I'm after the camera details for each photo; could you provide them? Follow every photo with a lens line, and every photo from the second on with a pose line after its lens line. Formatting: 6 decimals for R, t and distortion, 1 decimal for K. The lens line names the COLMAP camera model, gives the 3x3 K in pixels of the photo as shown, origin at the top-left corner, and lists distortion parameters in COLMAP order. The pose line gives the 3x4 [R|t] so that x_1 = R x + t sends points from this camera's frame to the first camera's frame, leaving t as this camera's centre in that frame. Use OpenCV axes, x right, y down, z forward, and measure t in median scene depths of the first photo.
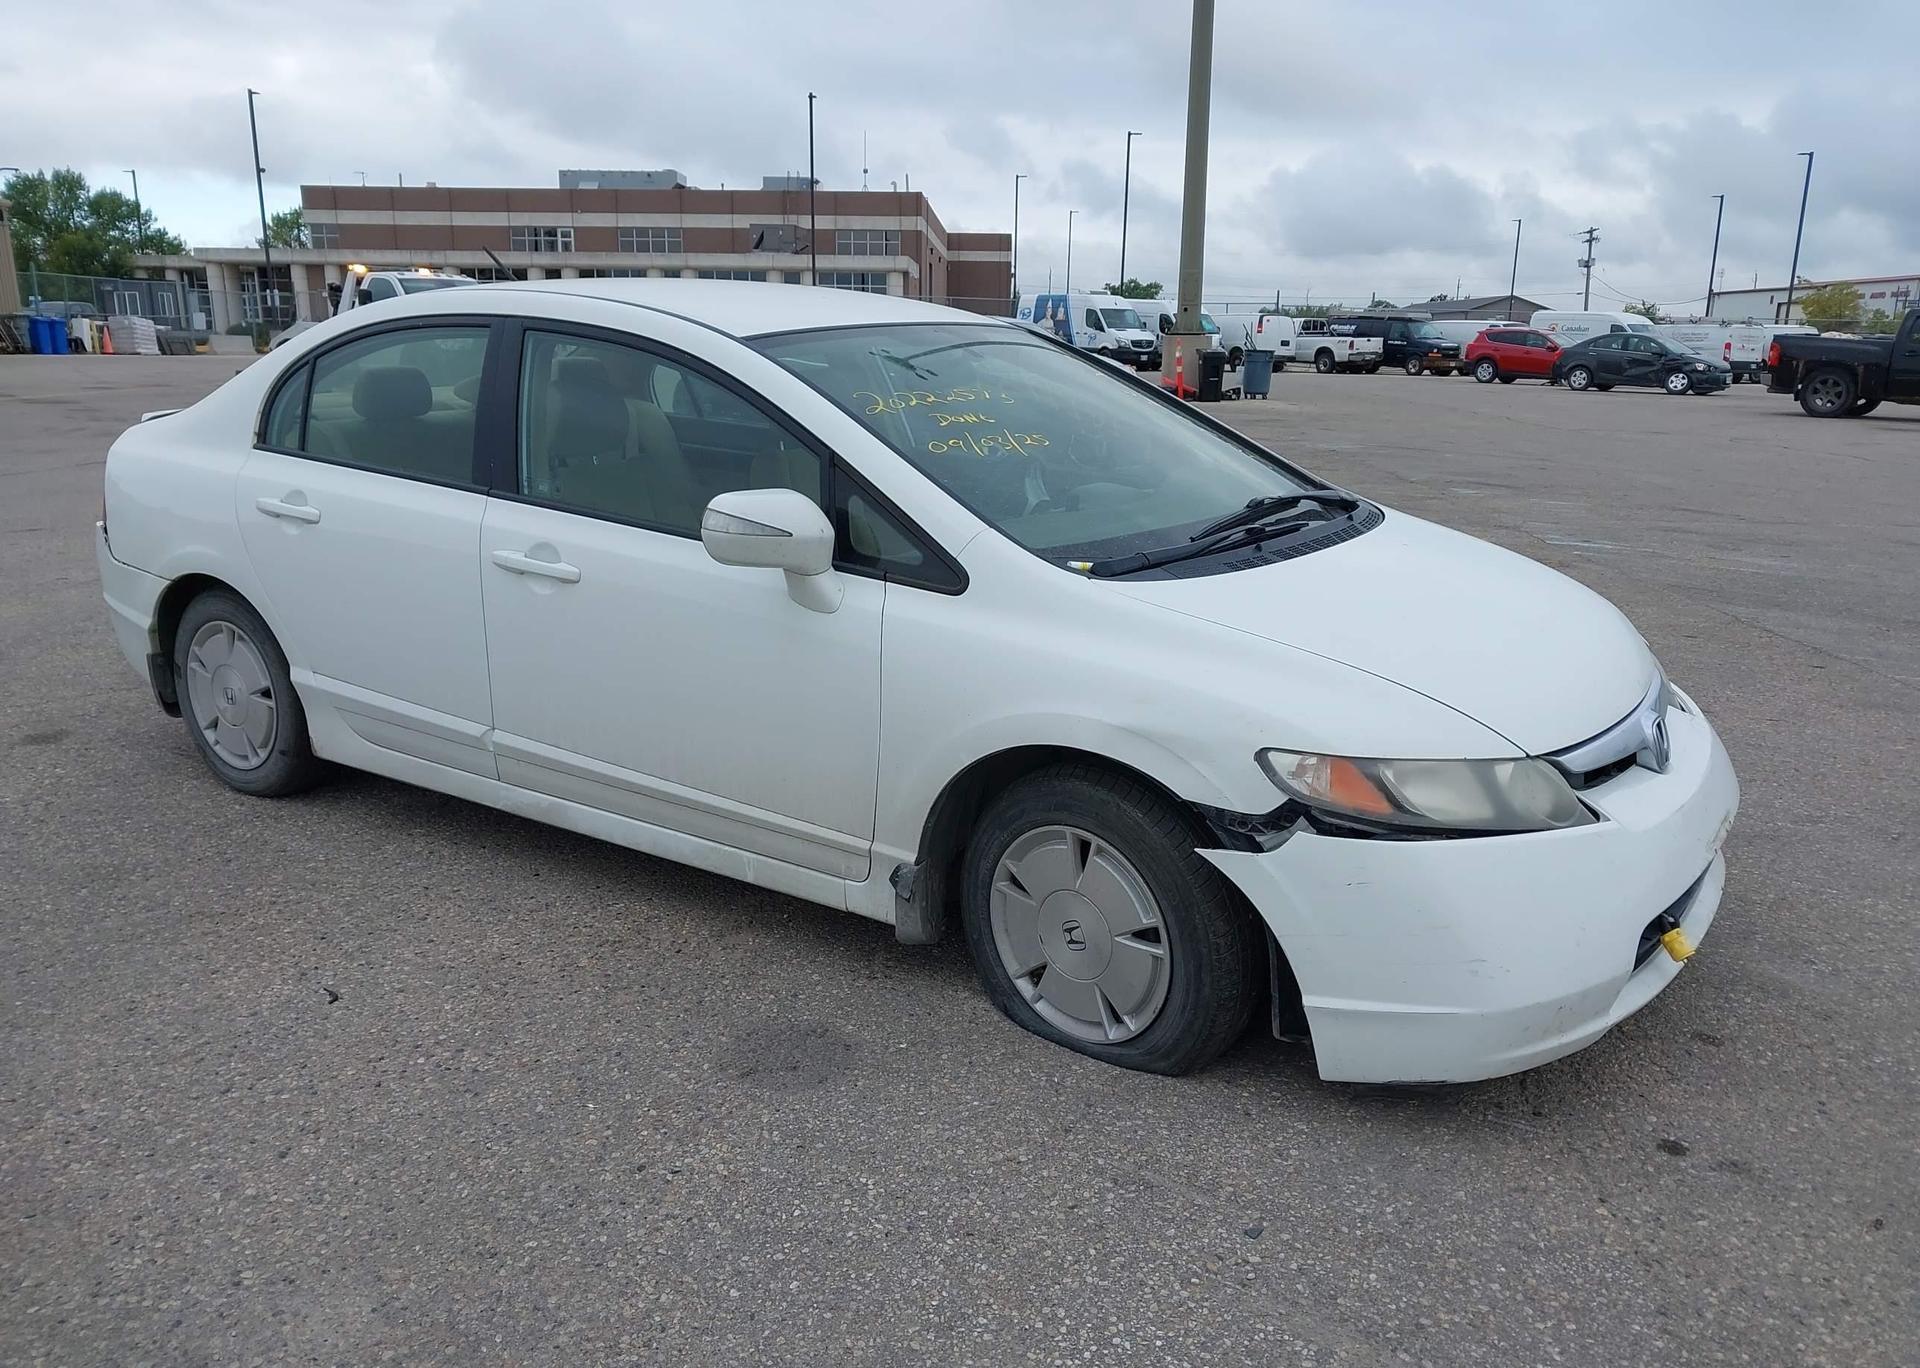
lens RADIAL K [[1508.6, 0, 959.4], [0, 1508.6, 758.7], [0, 0, 1]] dist [0.007503, 0.001868]
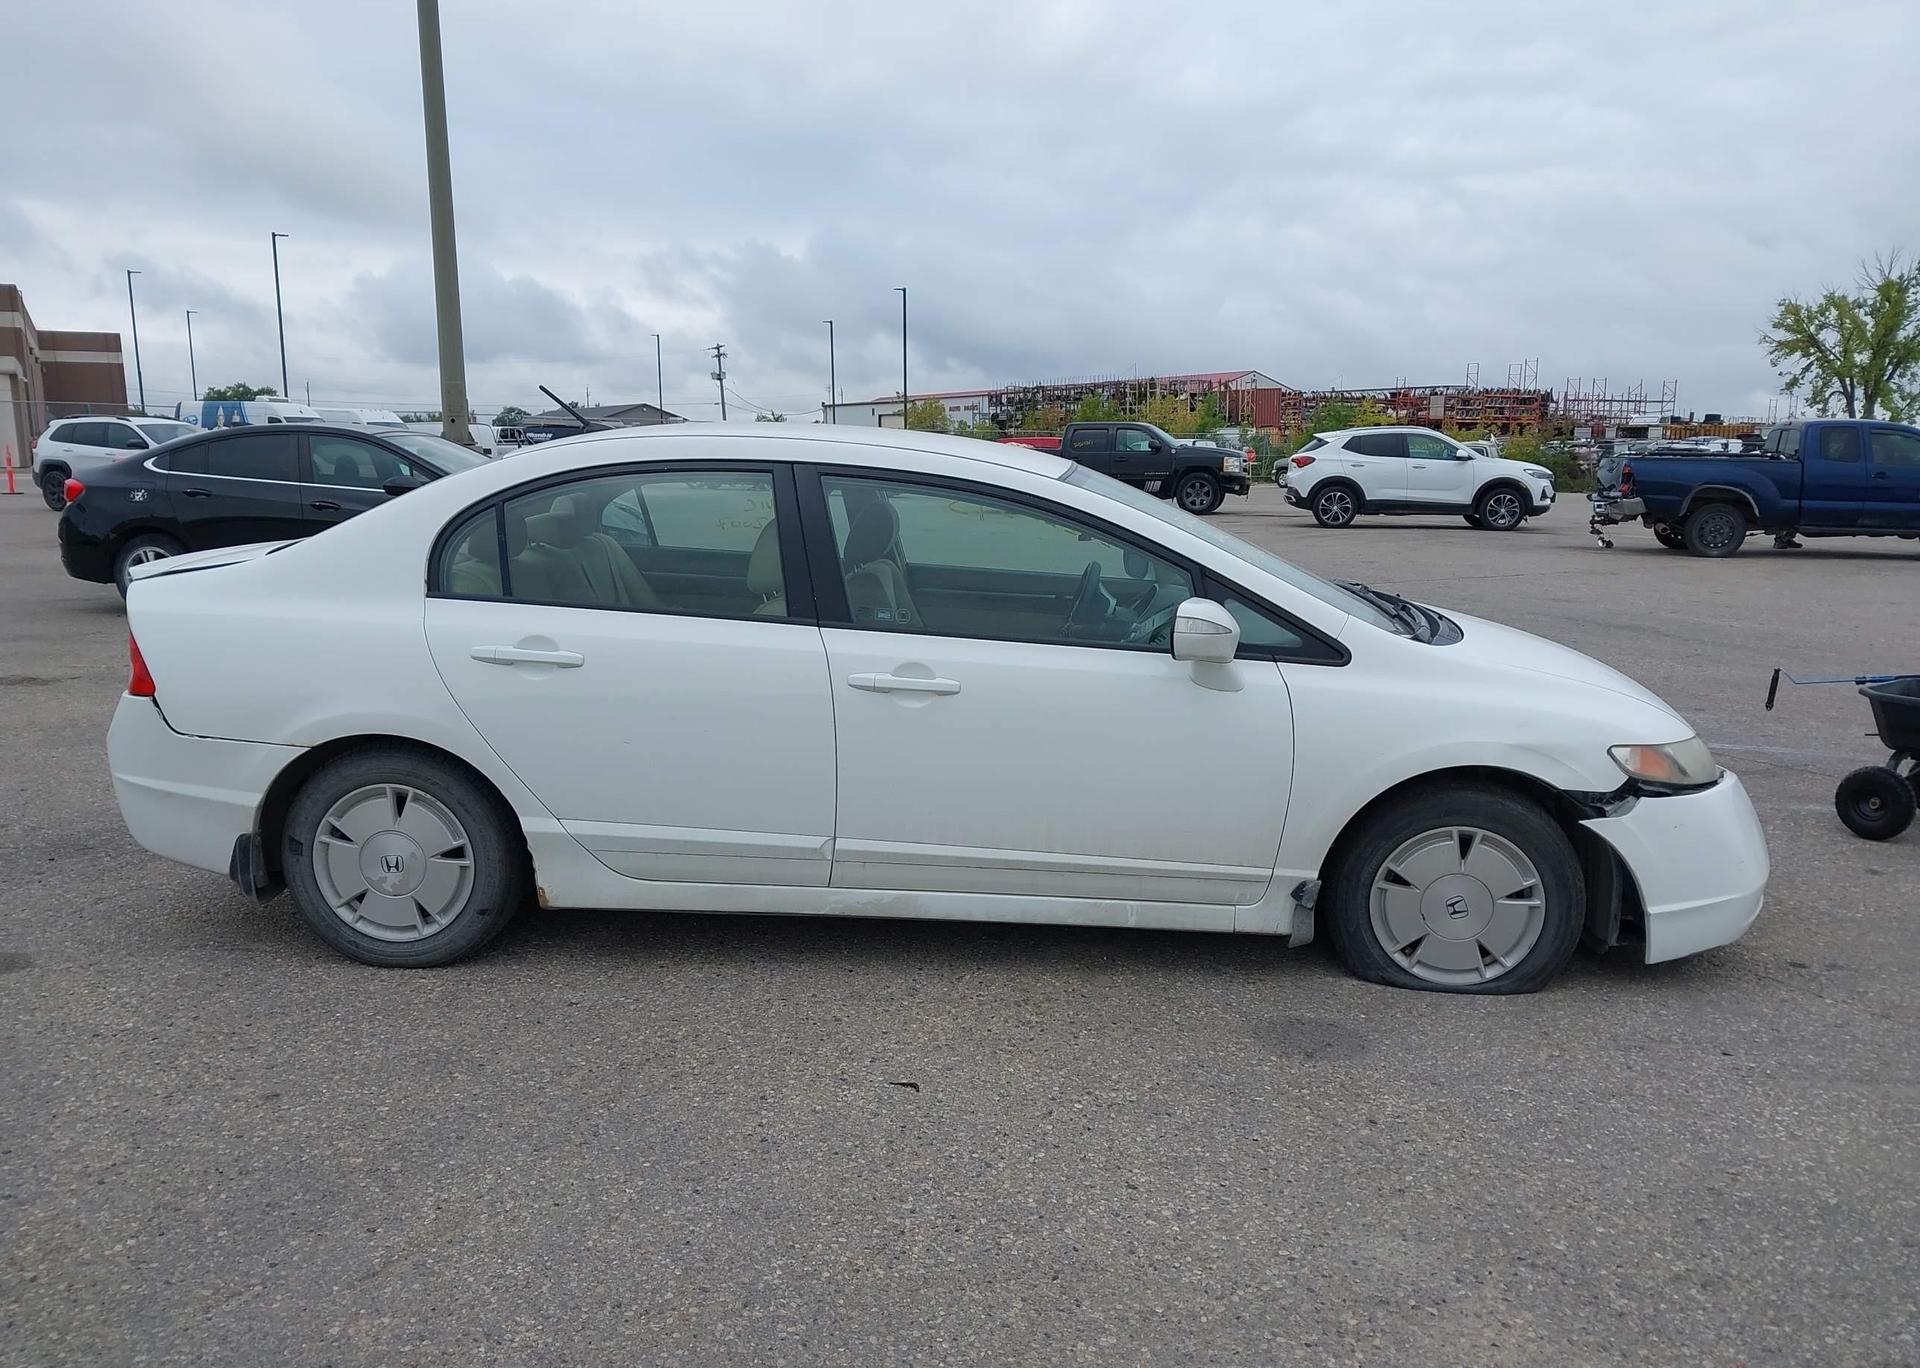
lens RADIAL K [[1508.6, 0, 959.4], [0, 1508.6, 758.7], [0, 0, 1]] dist [0.007503, 0.001868]
pose [[0.854182, -0.114545, 0.507201, -0.817745], [0.147712, 0.988702, -0.025477, -0.038380], [-0.498553, 0.096682, 0.861451, 0.029204]]
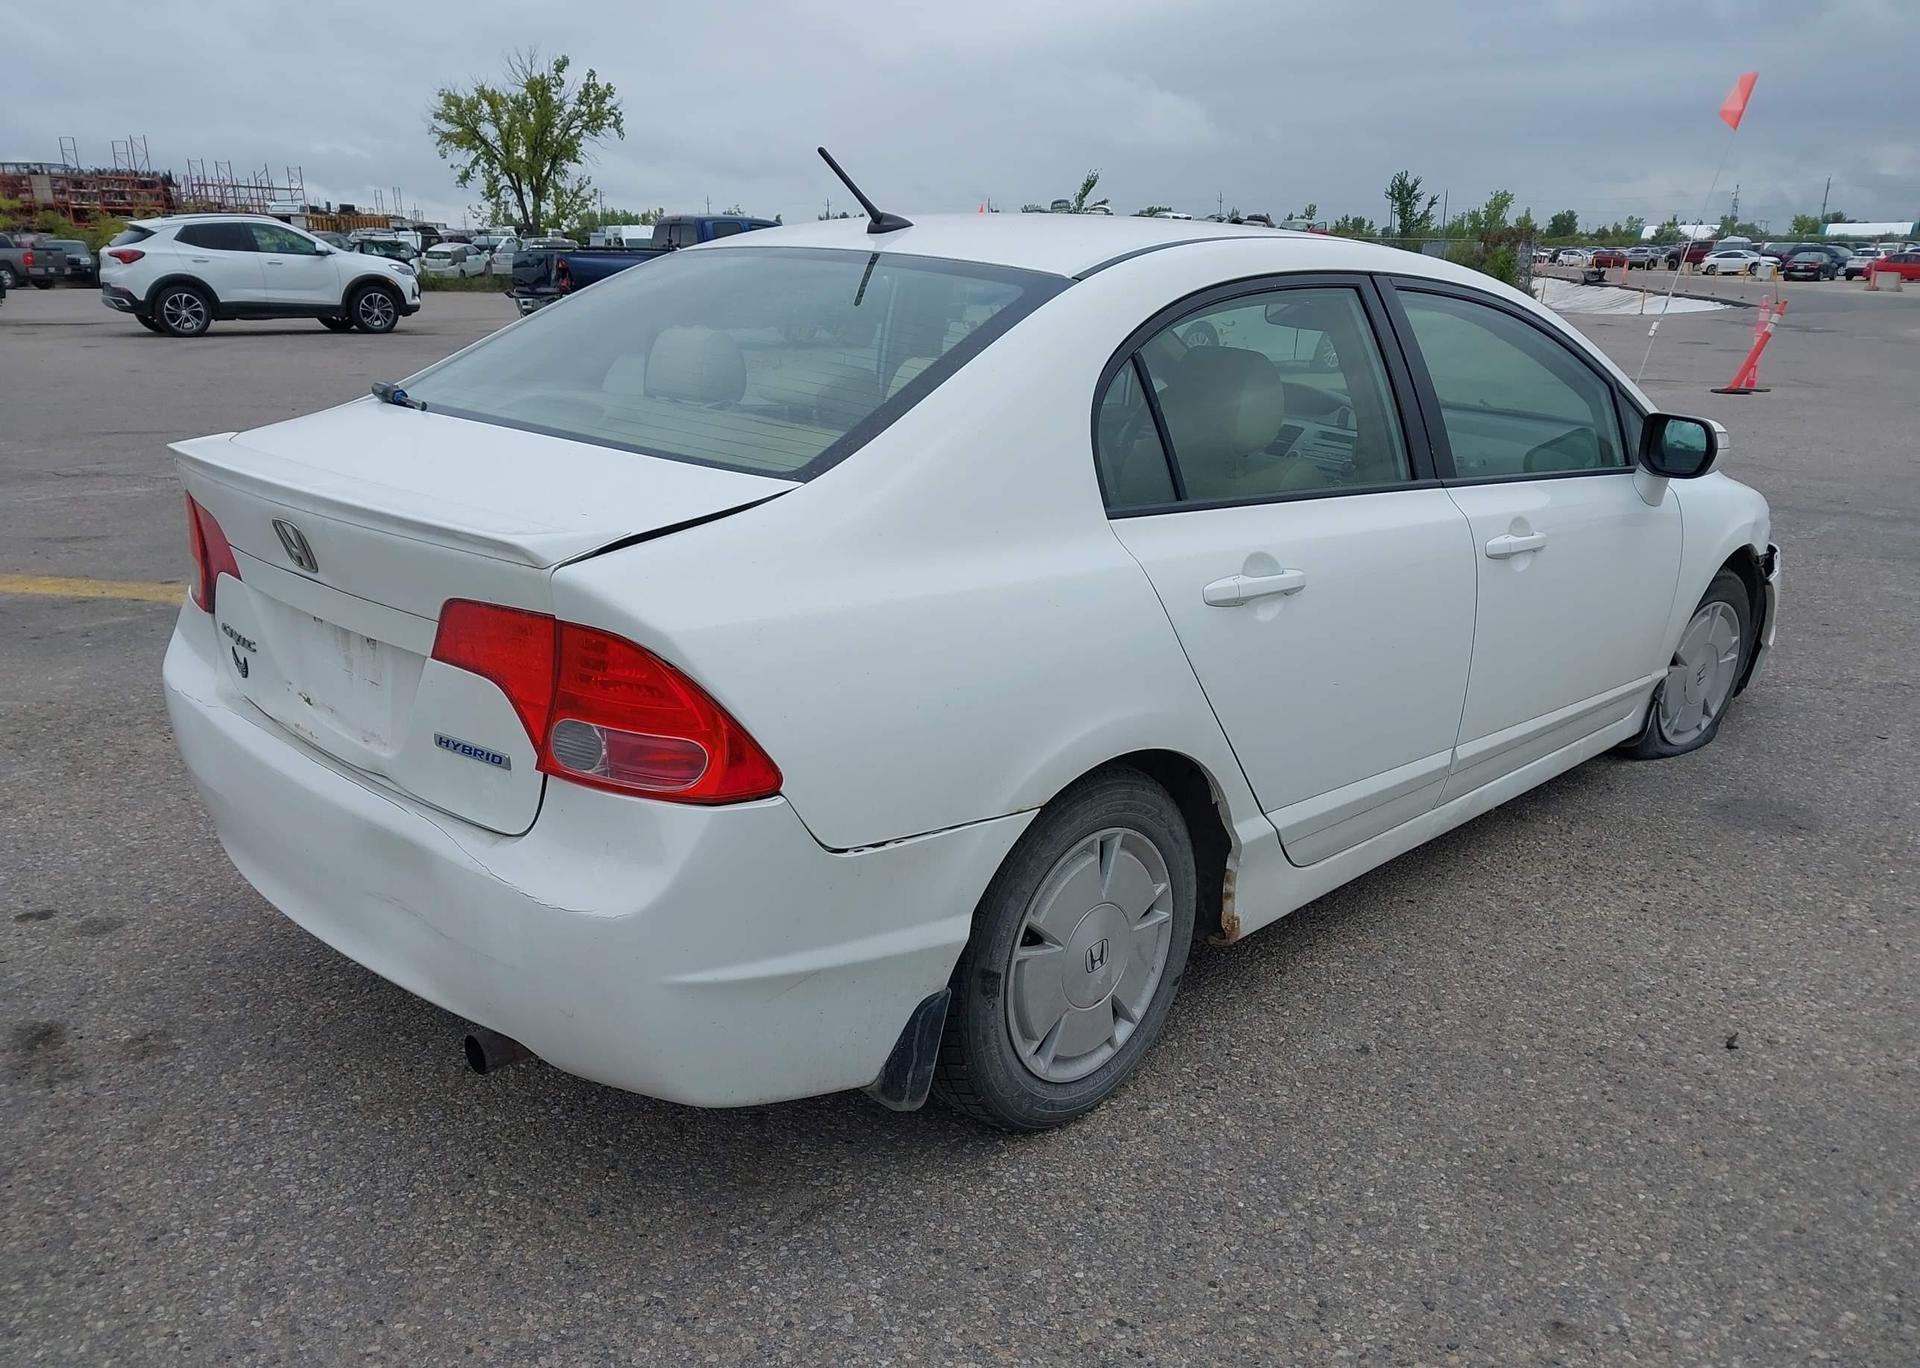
lens RADIAL K [[1511.9, 0, 955.0], [0, 1511.9, 757.3], [0, 0, 1]] dist [0.025404, -0.031511]
pose [[0.175579, -0.325647, 0.929046, -1.260400], [0.262605, 0.925004, 0.274601, -0.355974], [-0.948794, 0.195758, 0.247927, 1.124683]]
